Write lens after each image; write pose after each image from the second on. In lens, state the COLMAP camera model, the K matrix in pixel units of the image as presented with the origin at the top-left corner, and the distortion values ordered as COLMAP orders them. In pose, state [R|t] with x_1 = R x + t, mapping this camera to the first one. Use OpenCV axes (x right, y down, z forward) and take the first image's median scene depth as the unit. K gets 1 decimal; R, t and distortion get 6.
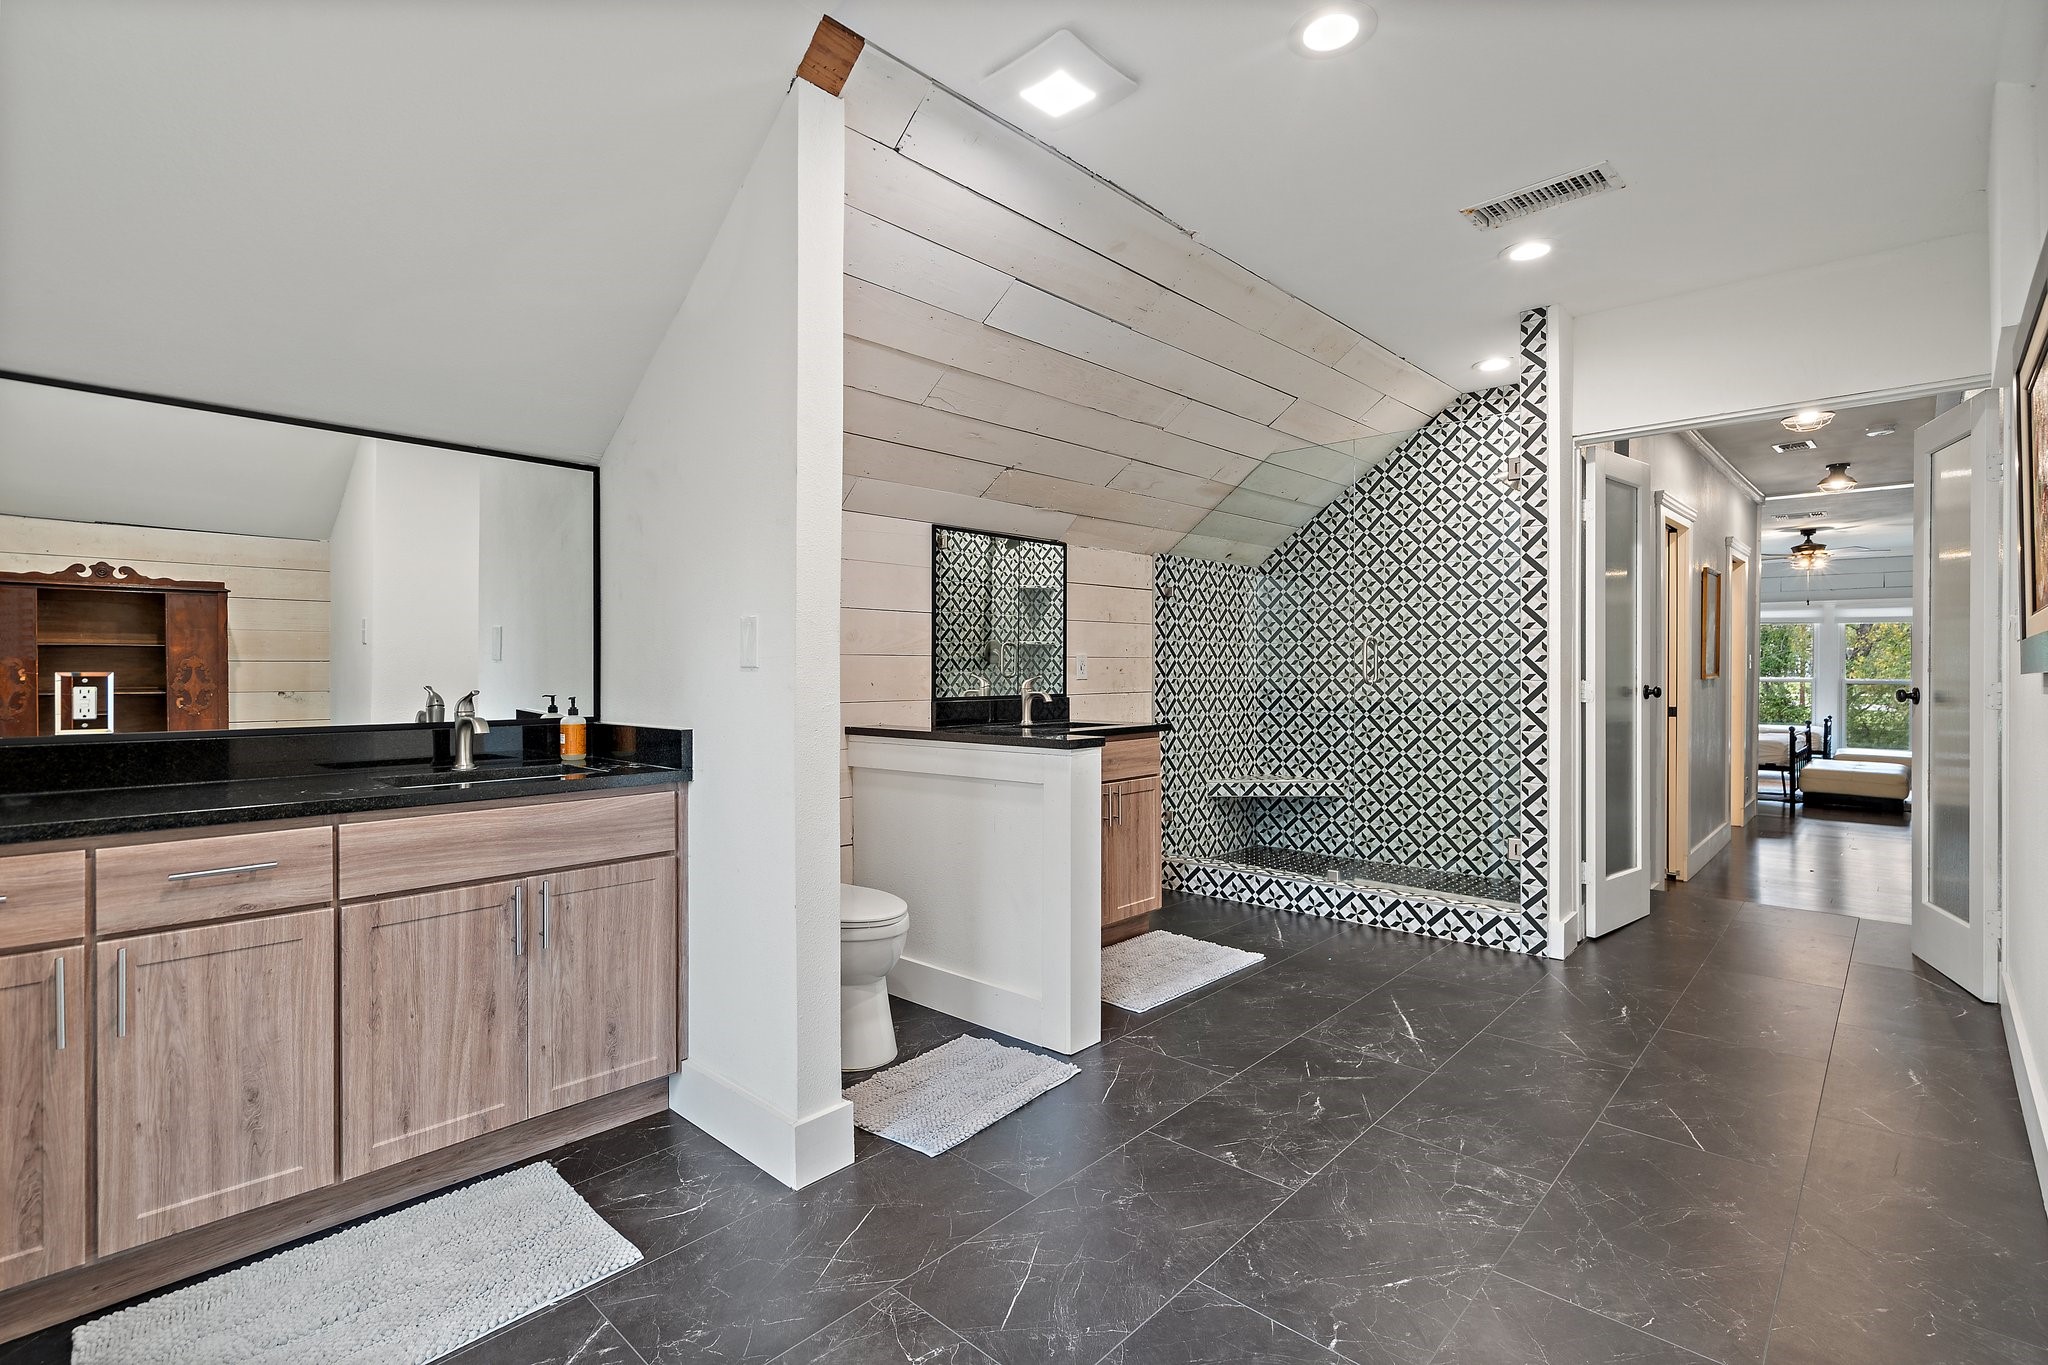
lens RADIAL K [[957.3, 0, 1024.0], [0, 957.3, 665.8], [0, 0, 1]] dist [0.002516, -0.000229]
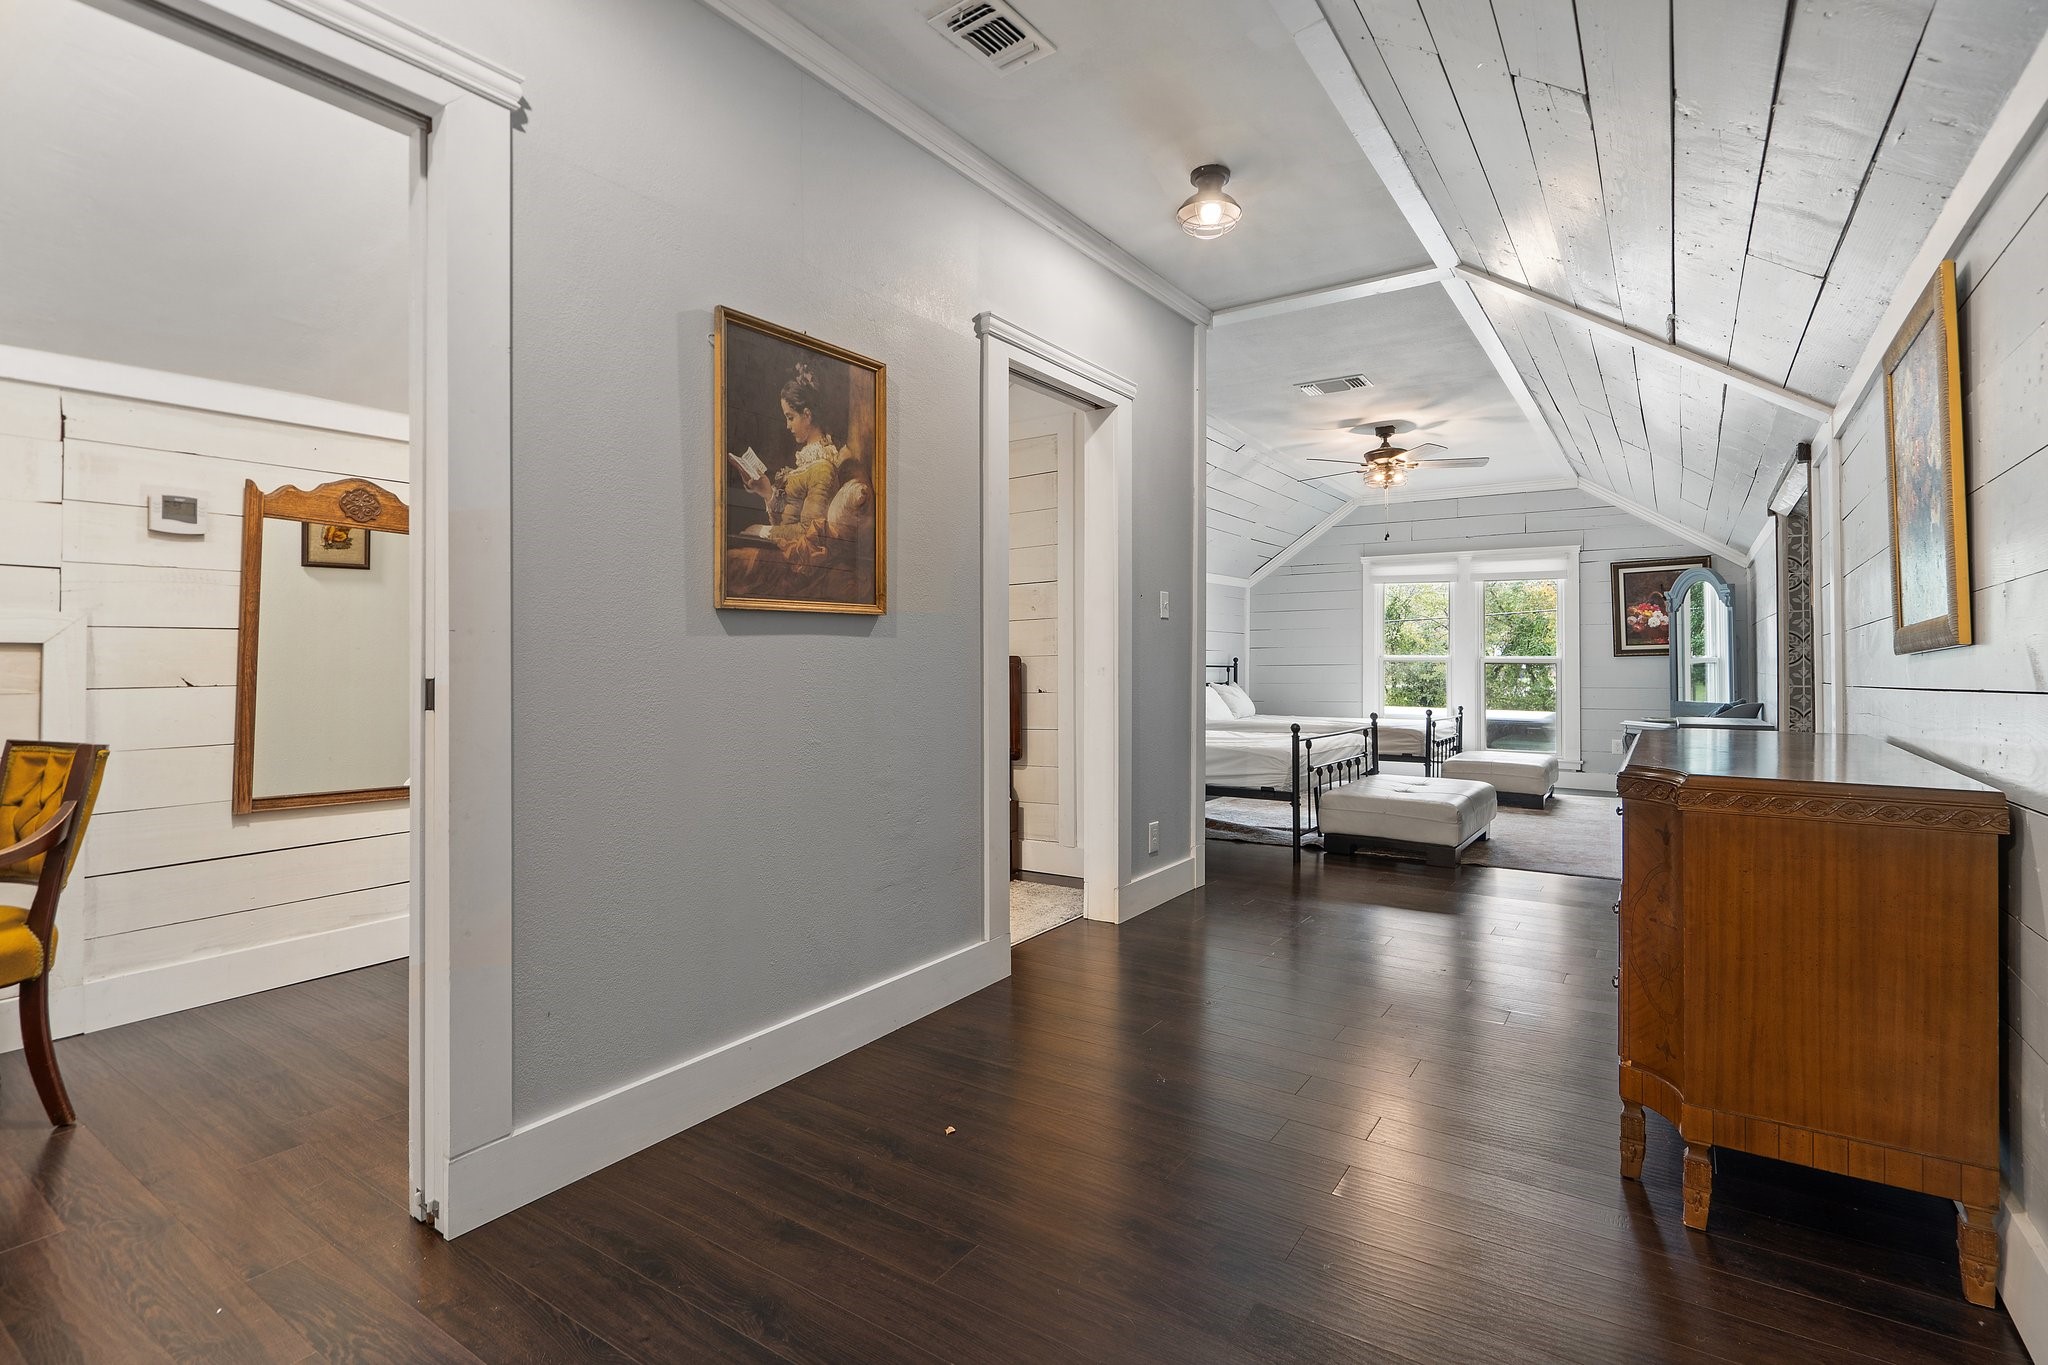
lens RADIAL K [[957.3, 0, 1024.0], [0, 957.3, 665.8], [0, 0, 1]] dist [0.002516, -0.000229]
pose [[0.990087, 0.002826, 0.140426, 0.924601], [-0.002976, 0.999995, 0.000853, 0.048774], [-0.140423, -0.001262, 0.990091, 0.726042]]
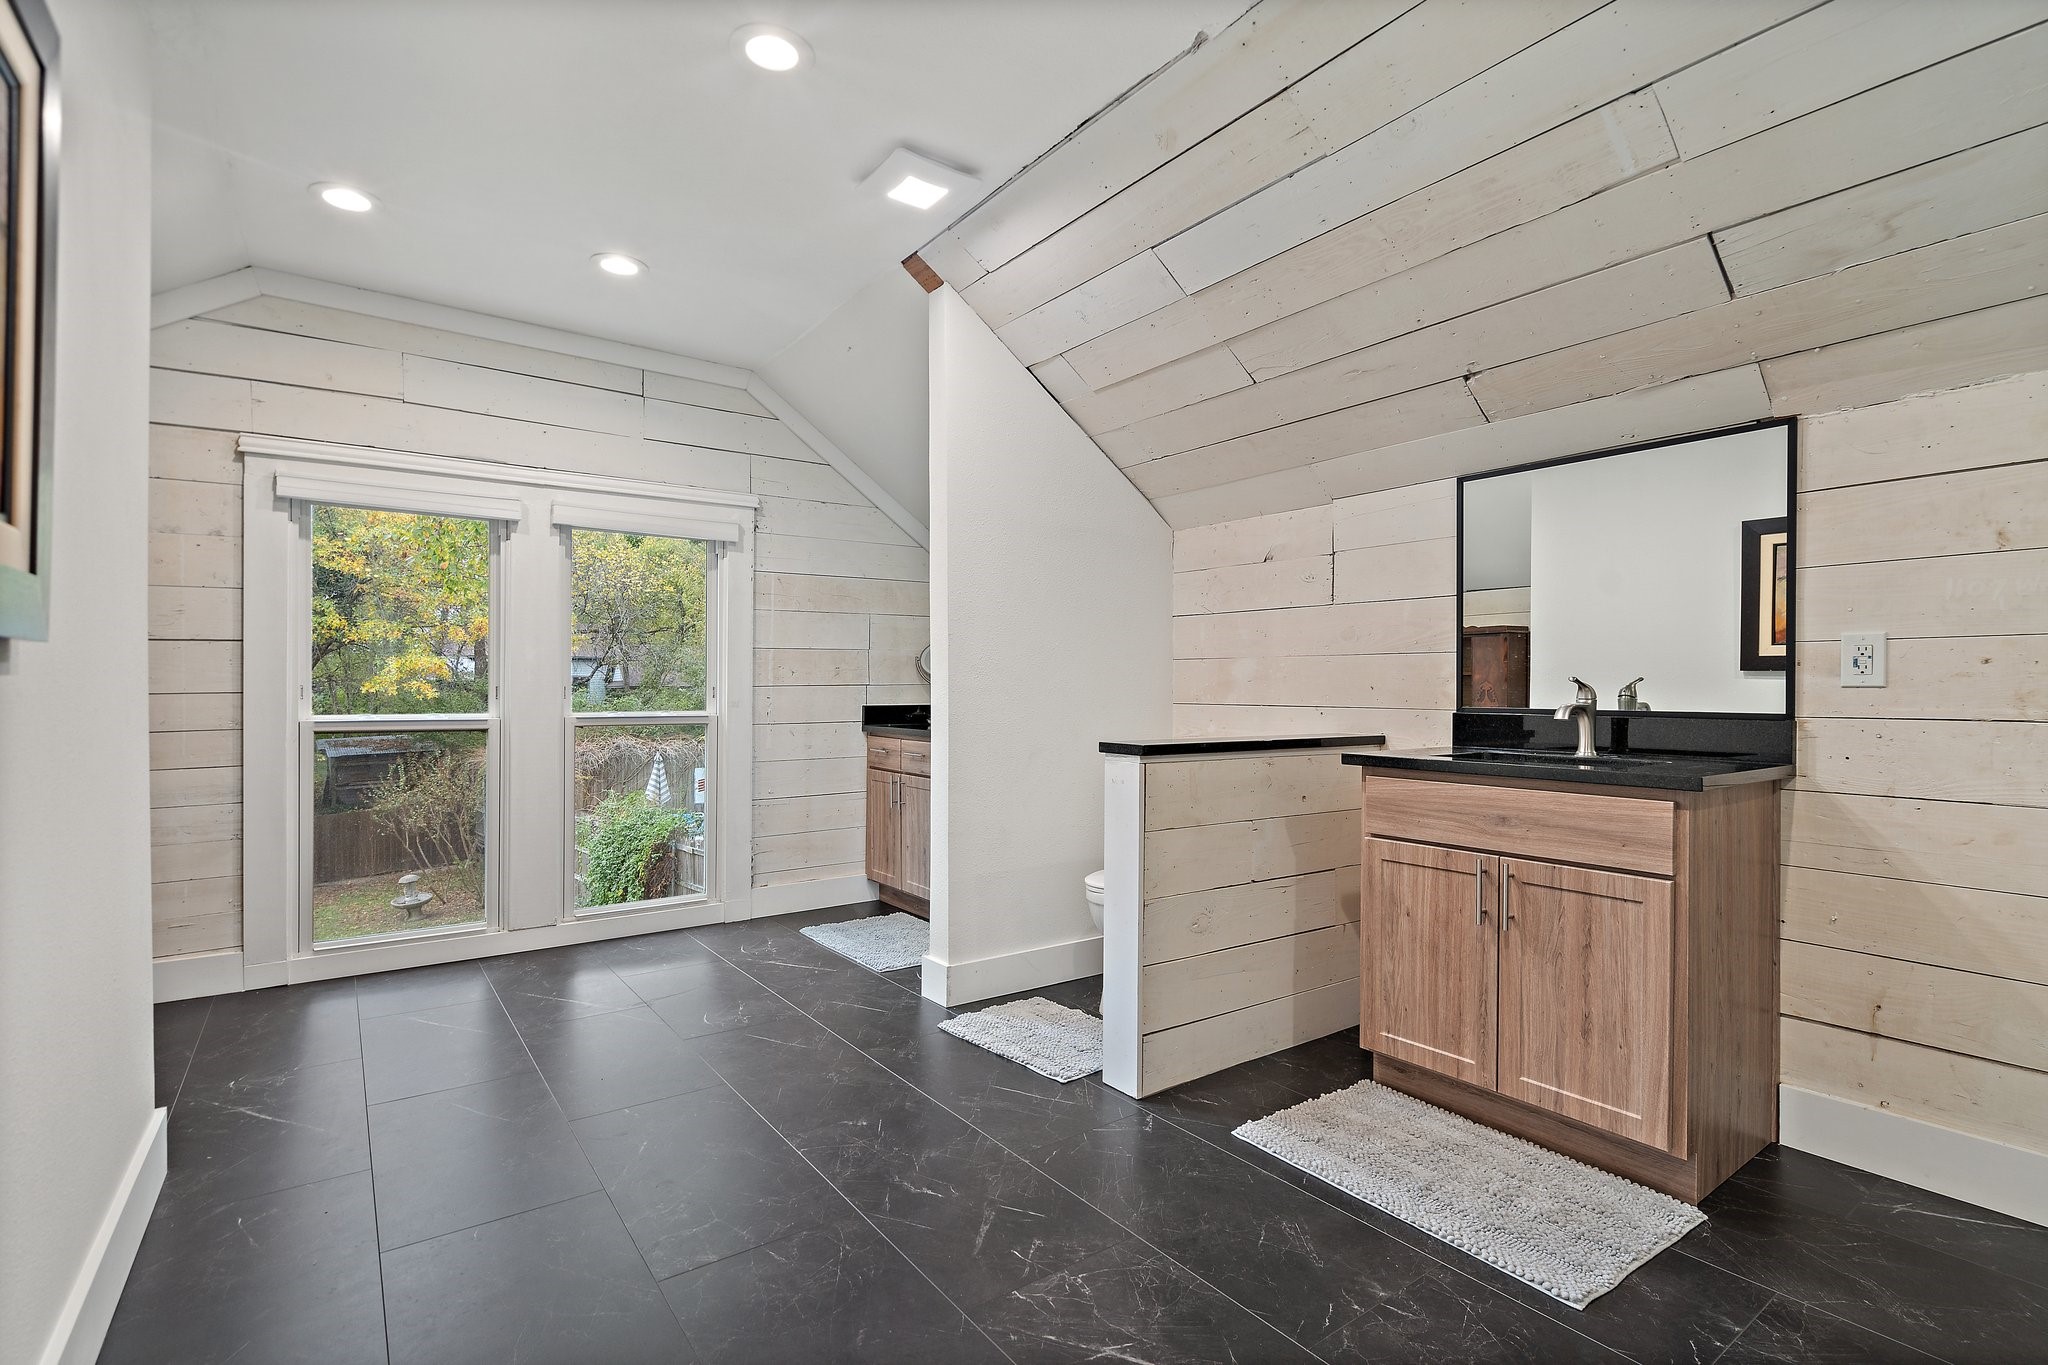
lens RADIAL K [[955.2, 0, 1024.4], [0, 955.2, 687.9], [0, 0, 1]] dist [-0.002875, 0.000437]
pose [[-0.188320, 0.002385, -0.982105, 0.555762], [-0.002149, 0.999994, 0.002840, 0.013330], [0.982105, 0.002646, -0.188313, 0.630175]]
